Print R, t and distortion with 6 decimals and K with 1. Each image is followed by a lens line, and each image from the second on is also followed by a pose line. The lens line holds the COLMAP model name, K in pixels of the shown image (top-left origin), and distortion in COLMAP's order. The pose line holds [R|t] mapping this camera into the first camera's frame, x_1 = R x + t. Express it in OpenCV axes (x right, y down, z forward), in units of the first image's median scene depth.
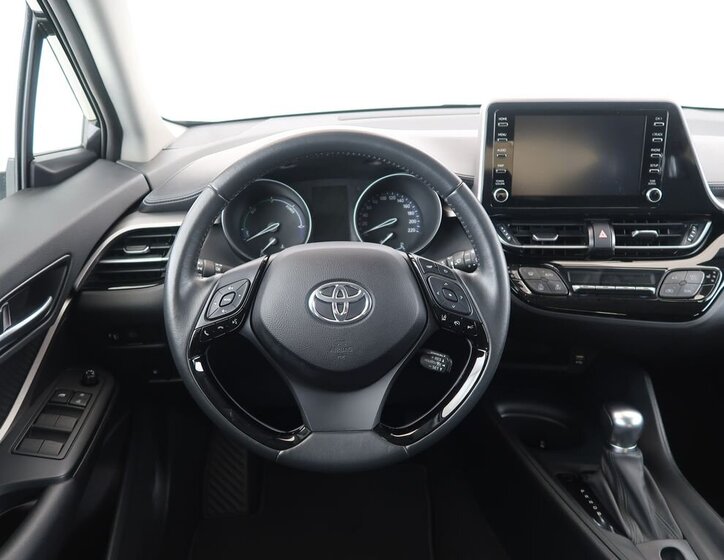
lens RADIAL K [[605.8, 0, 360.7], [0, 605.8, 273.8], [0, 0, 1]] dist [-0.041975, 0.019678]
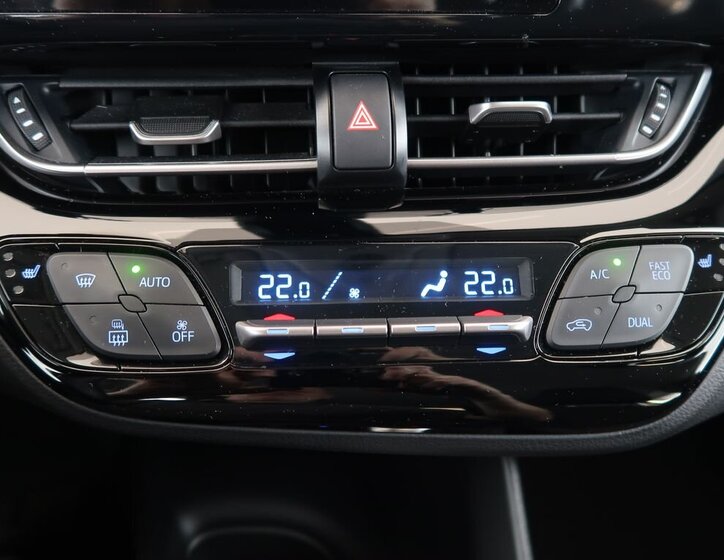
lens RADIAL K [[605.8, 0, 356.2], [0, 605.8, 284.2], [0, 0, 1]] dist [-0.041975, 0.019678]
pose [[0.987555, -0.058689, 0.145915, 0.350851], [0.022748, 0.971313, 0.236715, -0.056617], [-0.155622, -0.230450, 0.960560, 0.708792]]
